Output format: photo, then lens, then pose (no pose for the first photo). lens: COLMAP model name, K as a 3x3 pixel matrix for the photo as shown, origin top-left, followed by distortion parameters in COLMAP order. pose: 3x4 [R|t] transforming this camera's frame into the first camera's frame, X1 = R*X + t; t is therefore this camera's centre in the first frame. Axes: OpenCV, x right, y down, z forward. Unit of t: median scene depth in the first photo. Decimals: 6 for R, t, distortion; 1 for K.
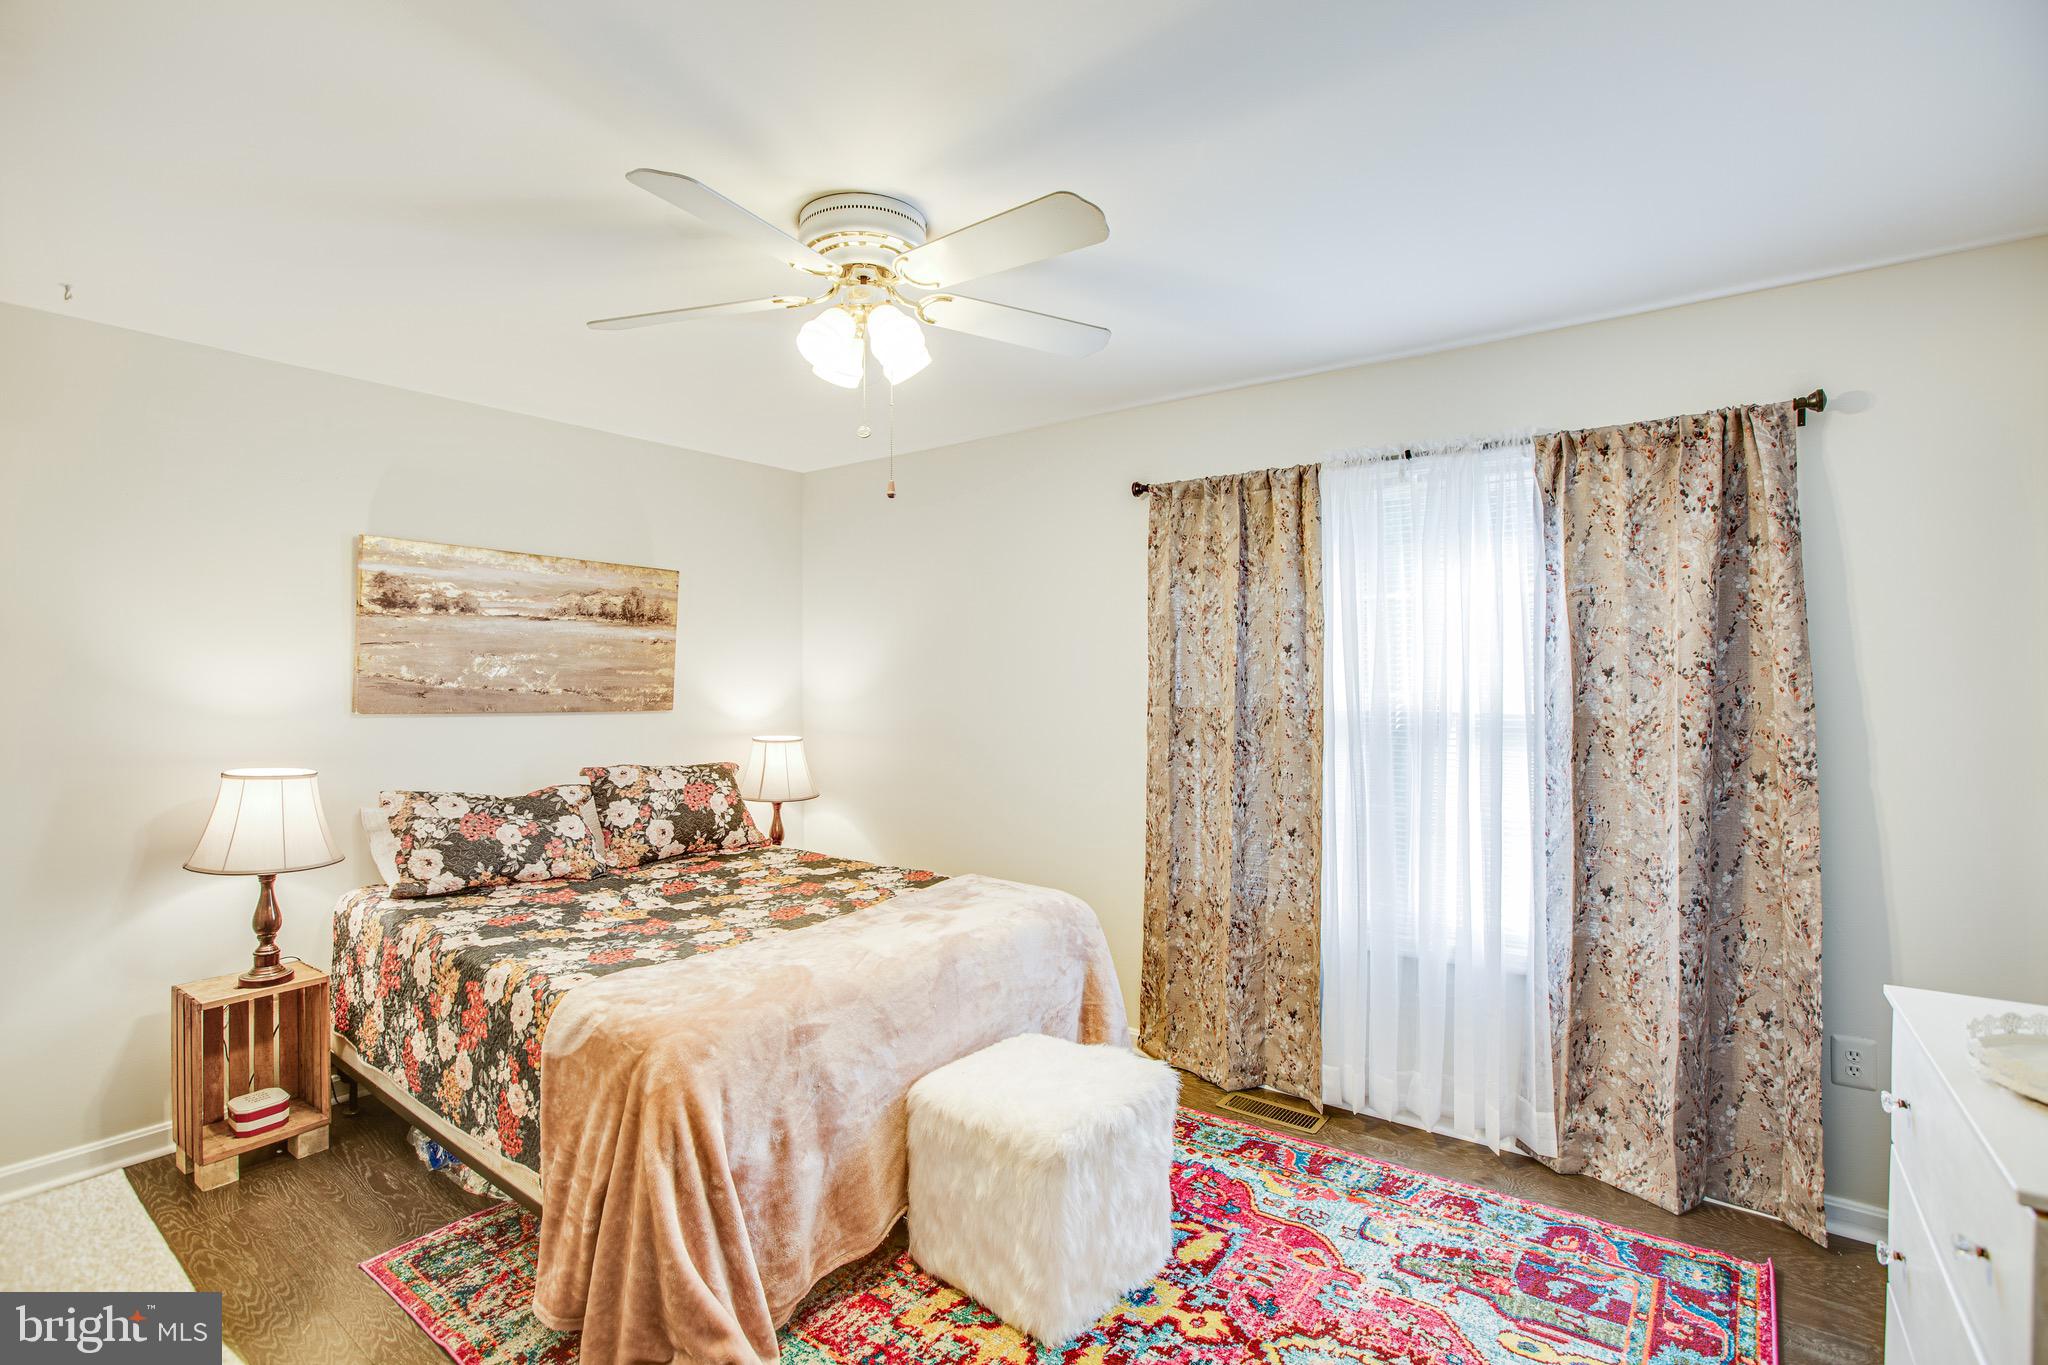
lens RADIAL K [[946.9, 0, 1003.1], [0, 946.9, 681.9], [0, 0, 1]] dist [-0.042608, 0.021281]
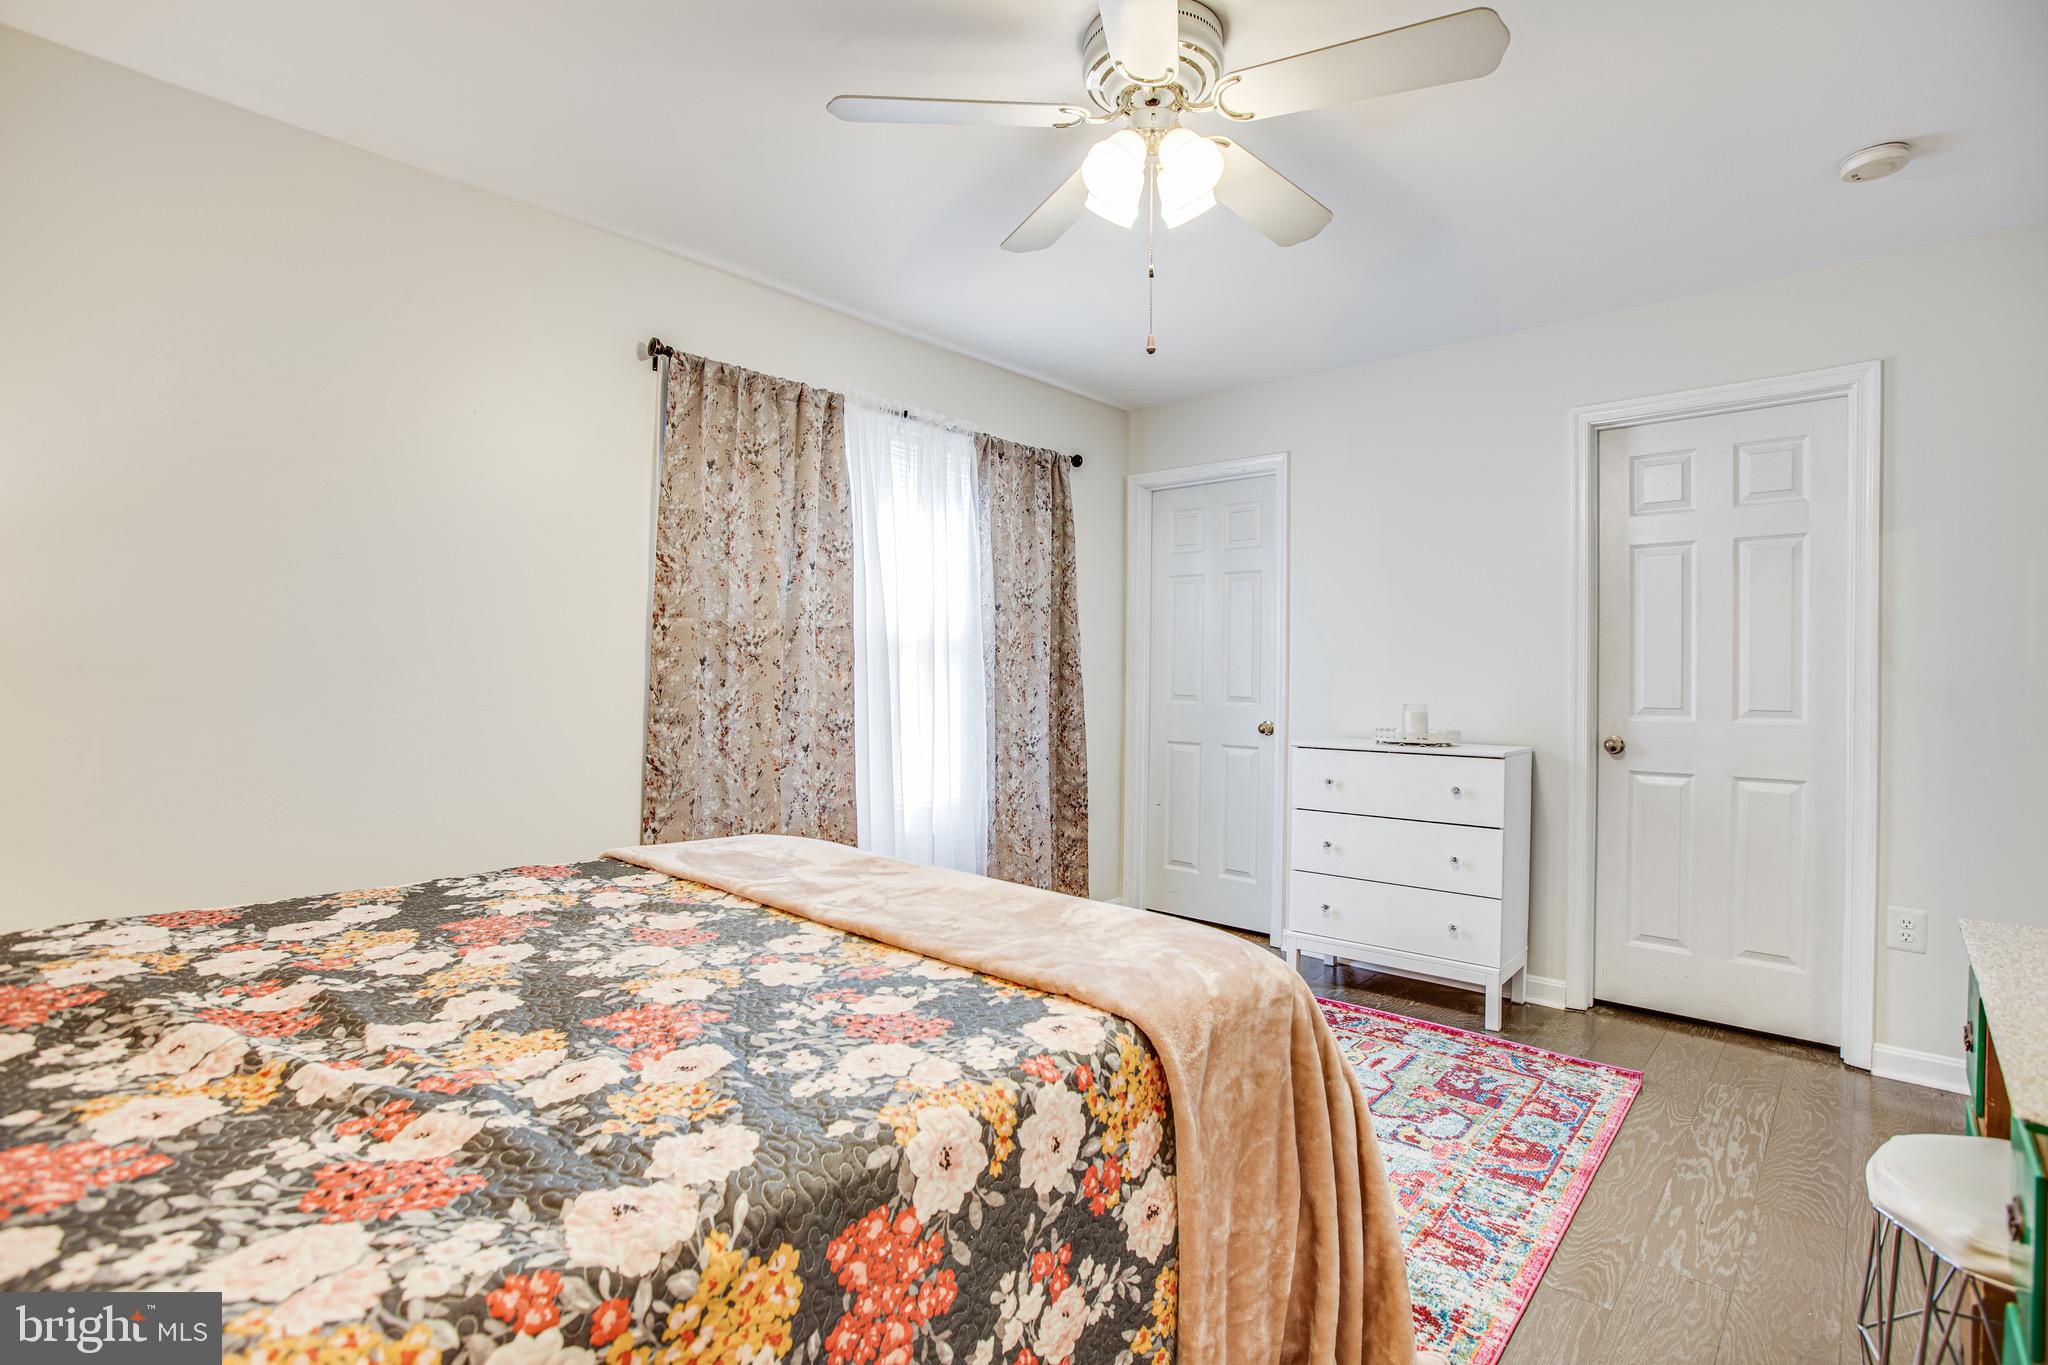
lens RADIAL K [[946.9, 0, 1003.1], [0, 946.9, 681.9], [0, 0, 1]] dist [-0.042608, 0.021281]
pose [[0.126989, -0.000676, 0.991904, -0.727685], [-0.019302, 0.999809, 0.003153, 0.086308], [-0.991716, -0.019546, 0.126952, 0.712565]]
